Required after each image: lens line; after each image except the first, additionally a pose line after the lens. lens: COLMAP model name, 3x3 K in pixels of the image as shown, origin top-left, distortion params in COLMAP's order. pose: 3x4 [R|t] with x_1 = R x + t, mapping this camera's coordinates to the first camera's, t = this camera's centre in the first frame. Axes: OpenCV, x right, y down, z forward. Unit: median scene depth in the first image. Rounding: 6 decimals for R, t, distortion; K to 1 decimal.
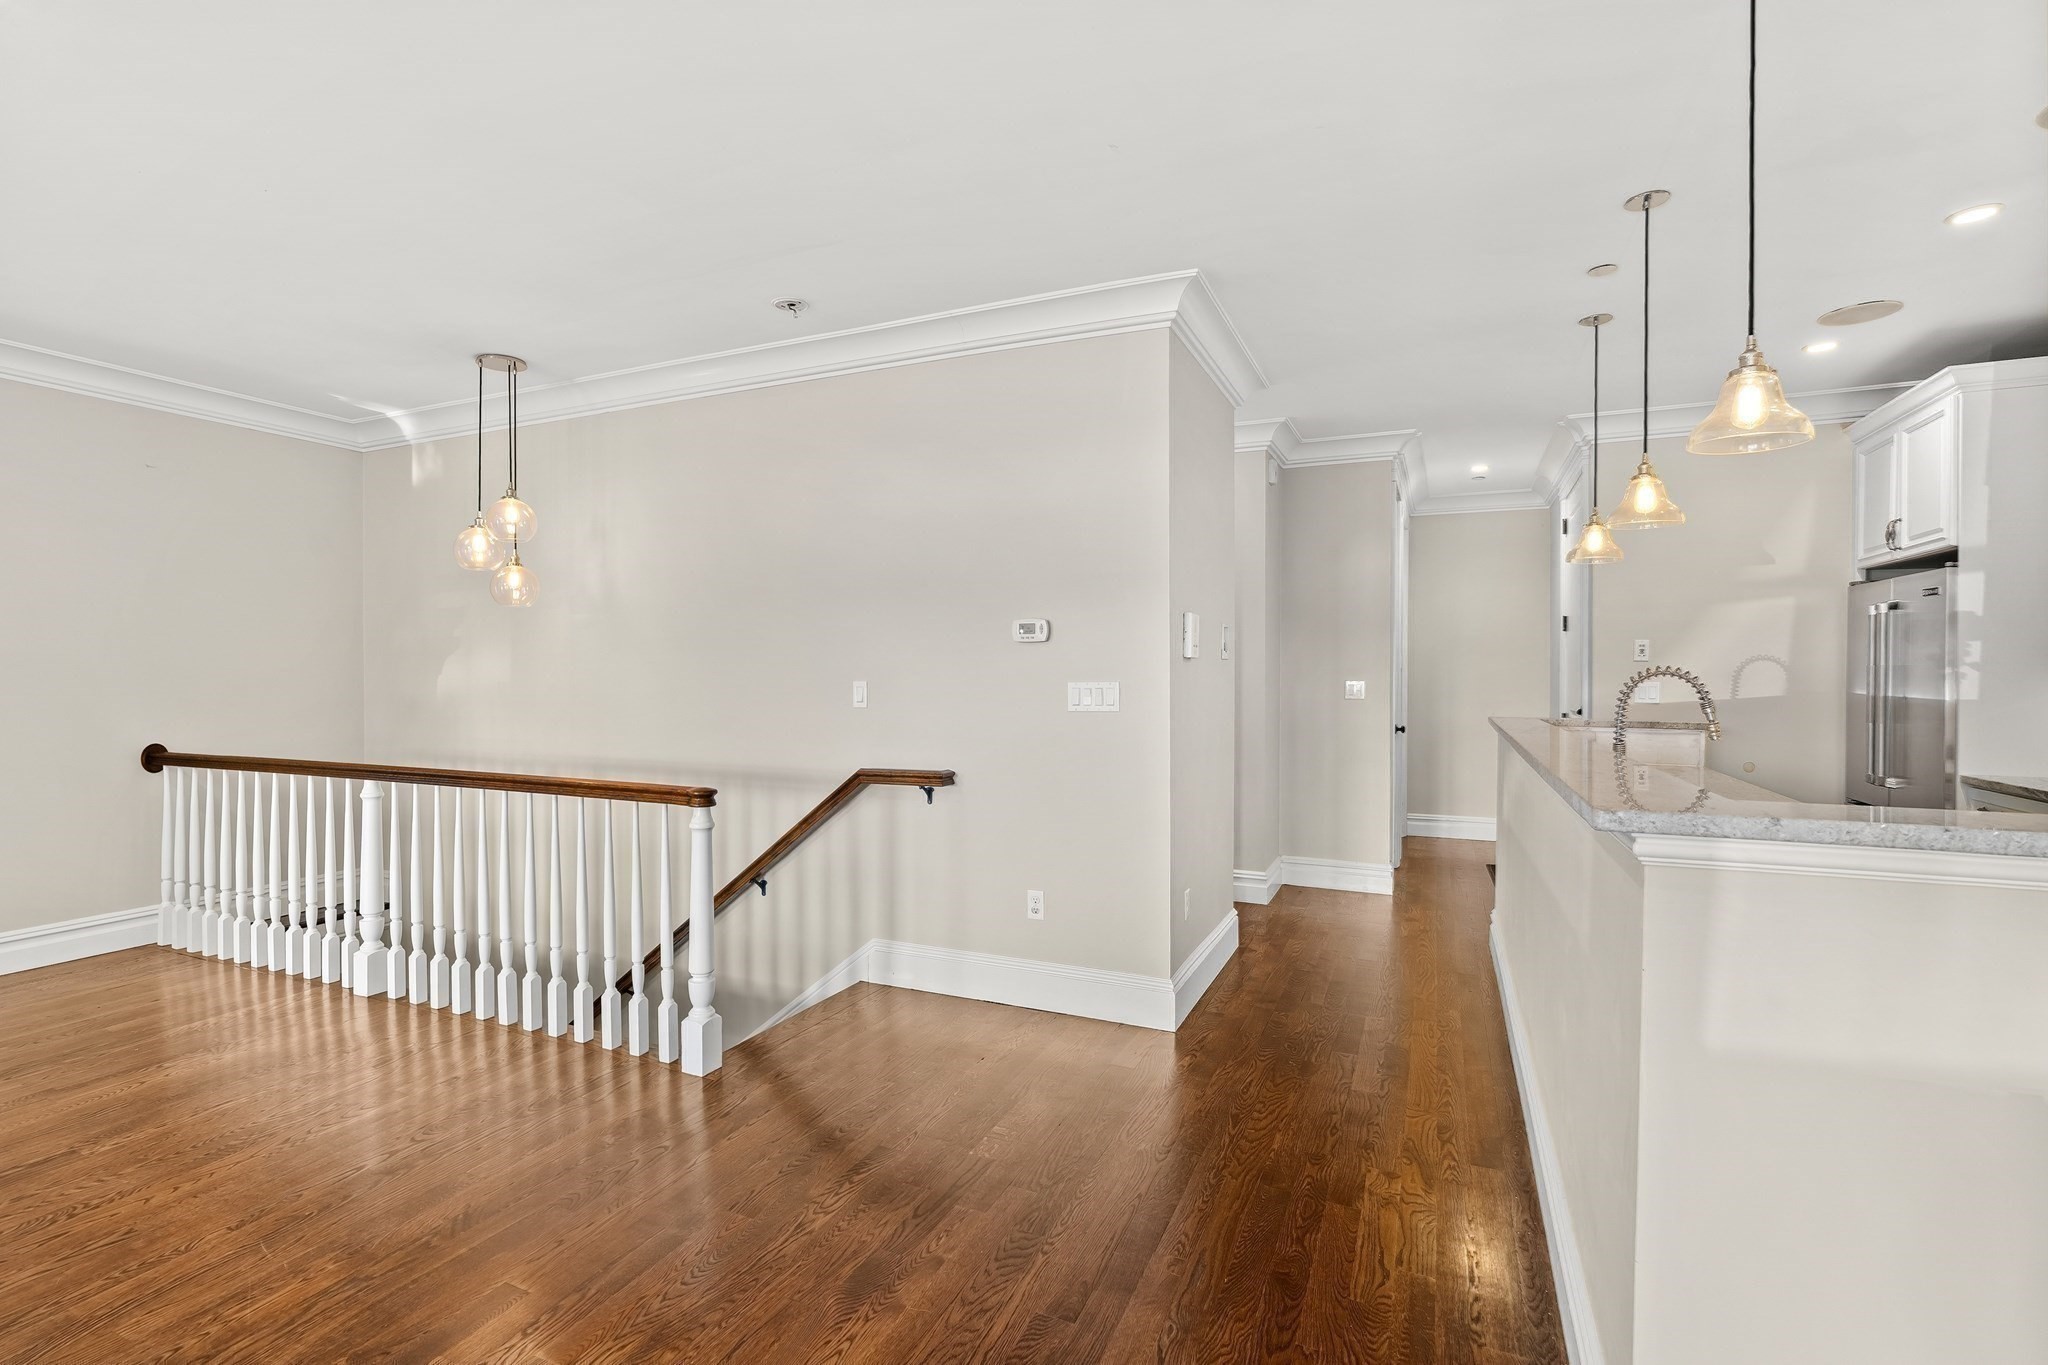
lens RADIAL K [[923.1, 0, 1025.0], [0, 923.1, 677.0], [0, 0, 1]] dist [0.000096, 0.000518]
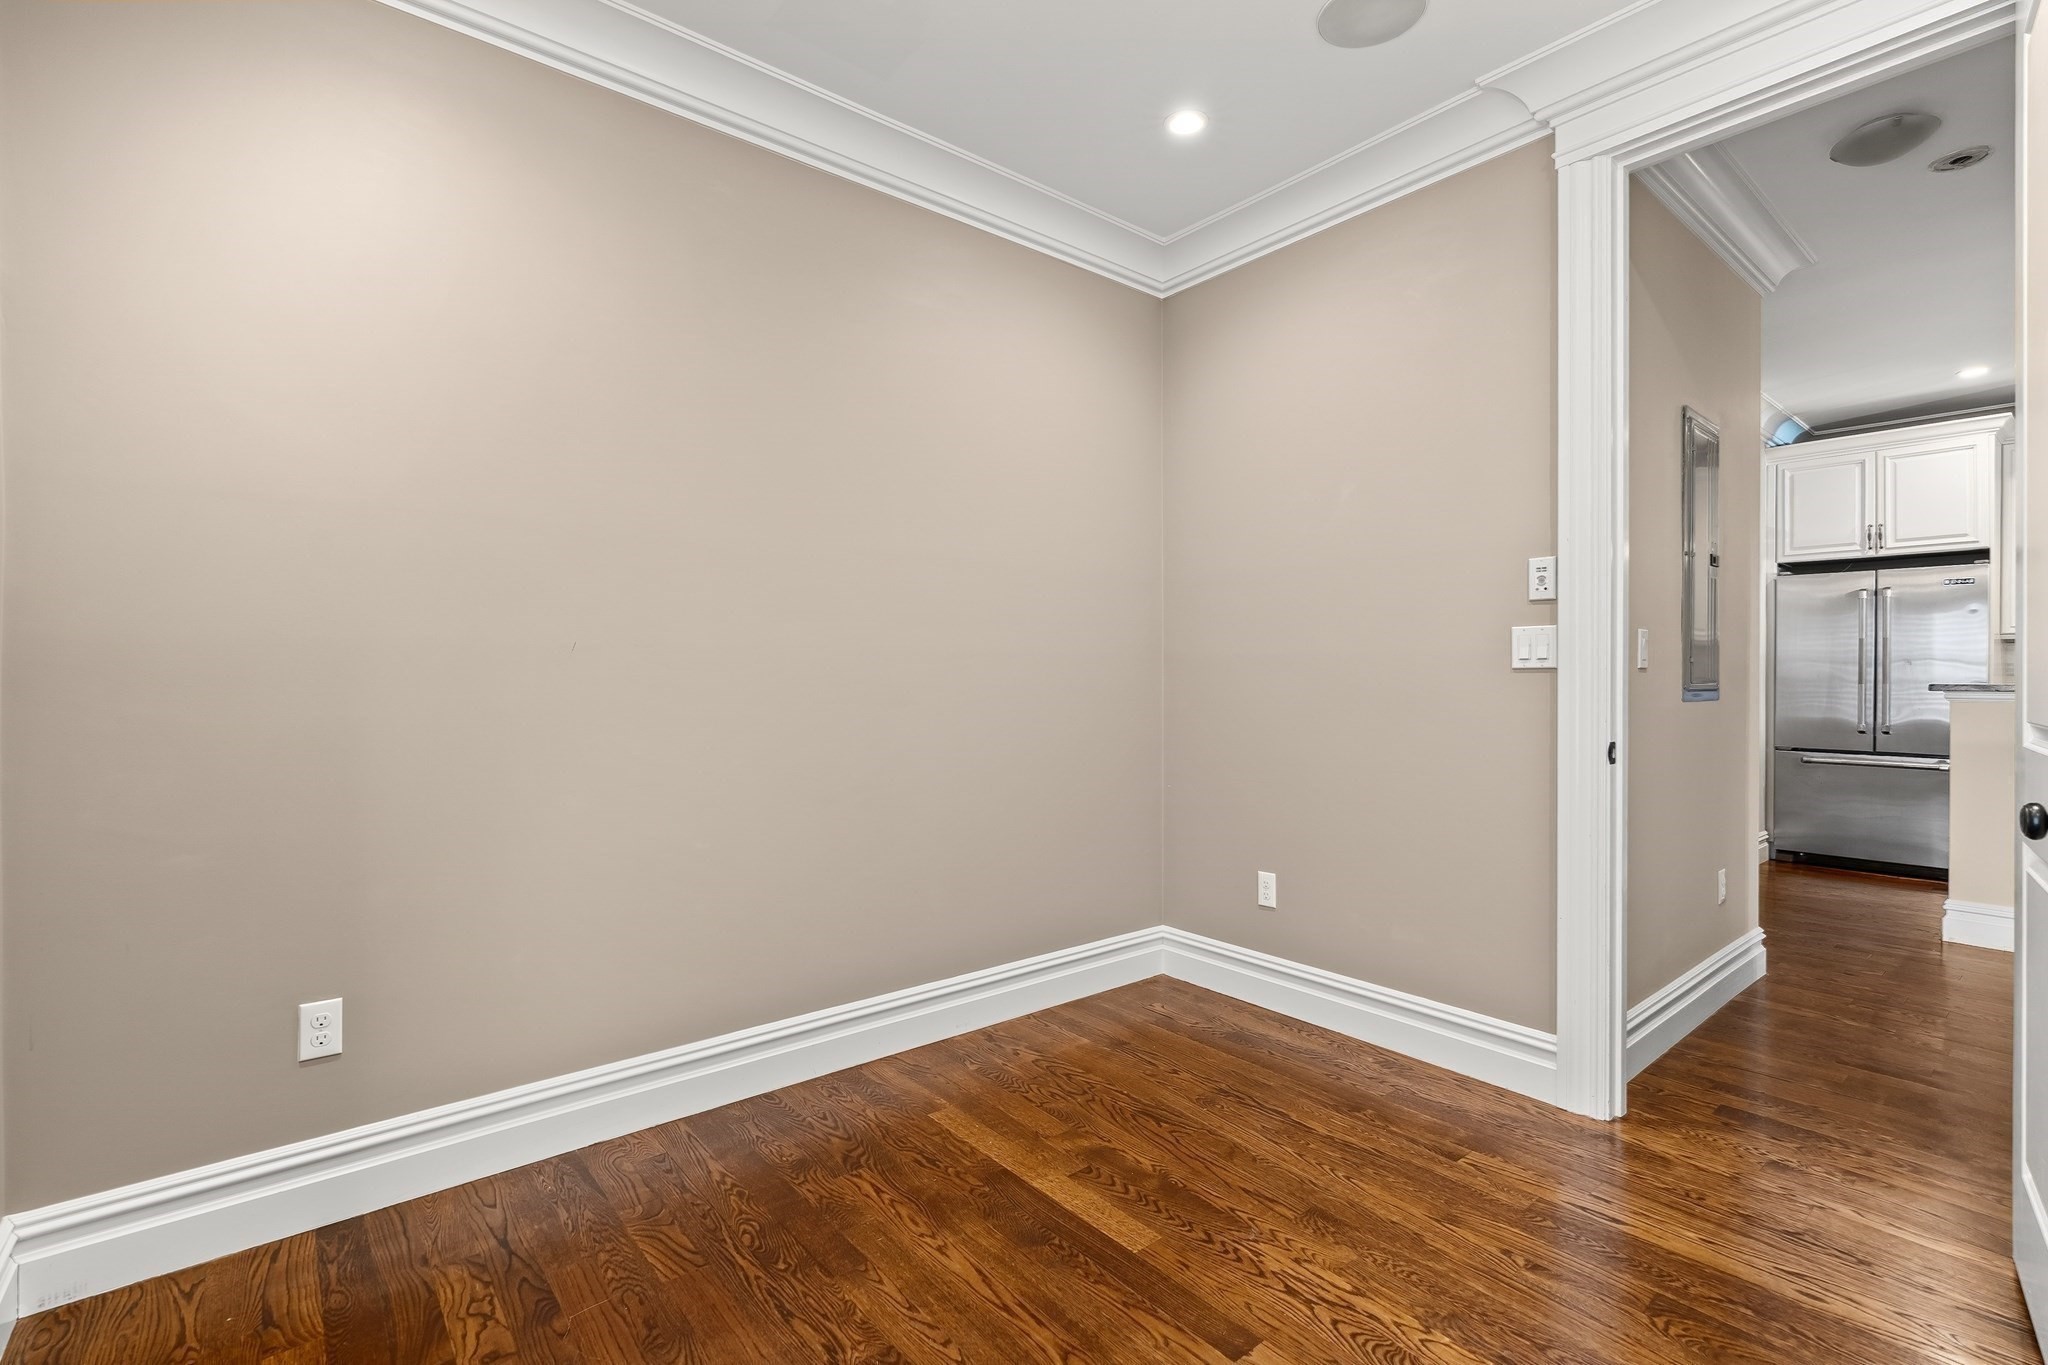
lens RADIAL K [[928.6, 0, 1026.1], [0, 928.6, 680.3], [0, 0, 1]] dist [-0.003488, 0.001127]
pose [[0.440943, -0.008180, 0.897498, -0.740992], [0.005982, 0.999963, 0.006174, 0.030727], [-0.897515, 0.002647, 0.440975, 1.512648]]
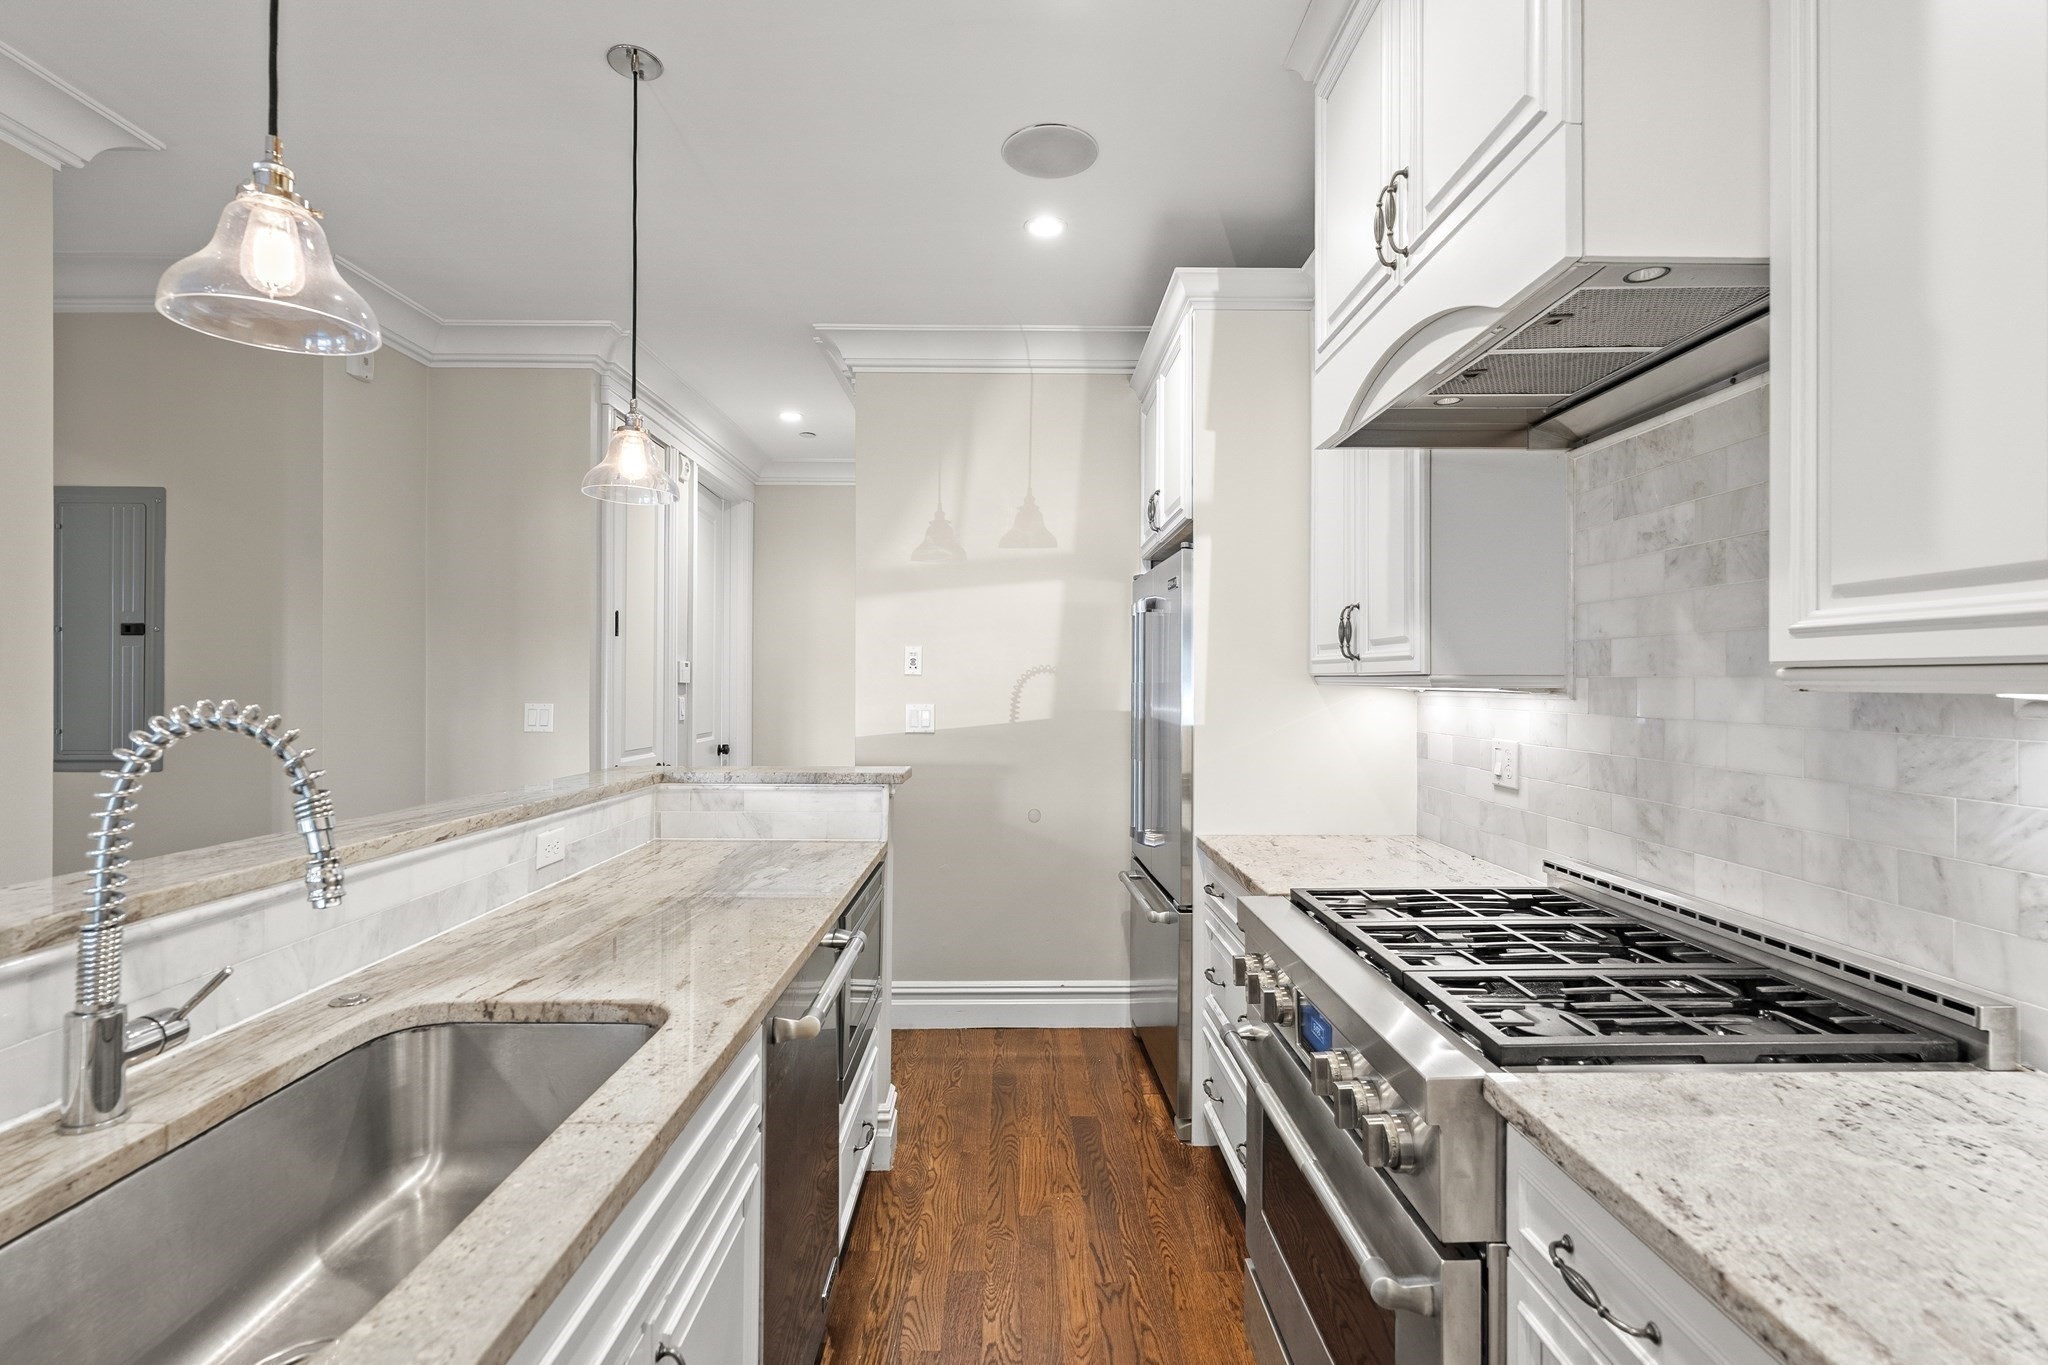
lens RADIAL K [[941.0, 0, 1026.9], [0, 941.0, 681.3], [0, 0, 1]] dist [-0.014429, 0.000264]
pose [[0.905442, -0.000959, 0.424468, 0.526293], [0.003044, 0.999986, -0.004234, -0.011004], [-0.424458, 0.005126, 0.905433, 0.351800]]
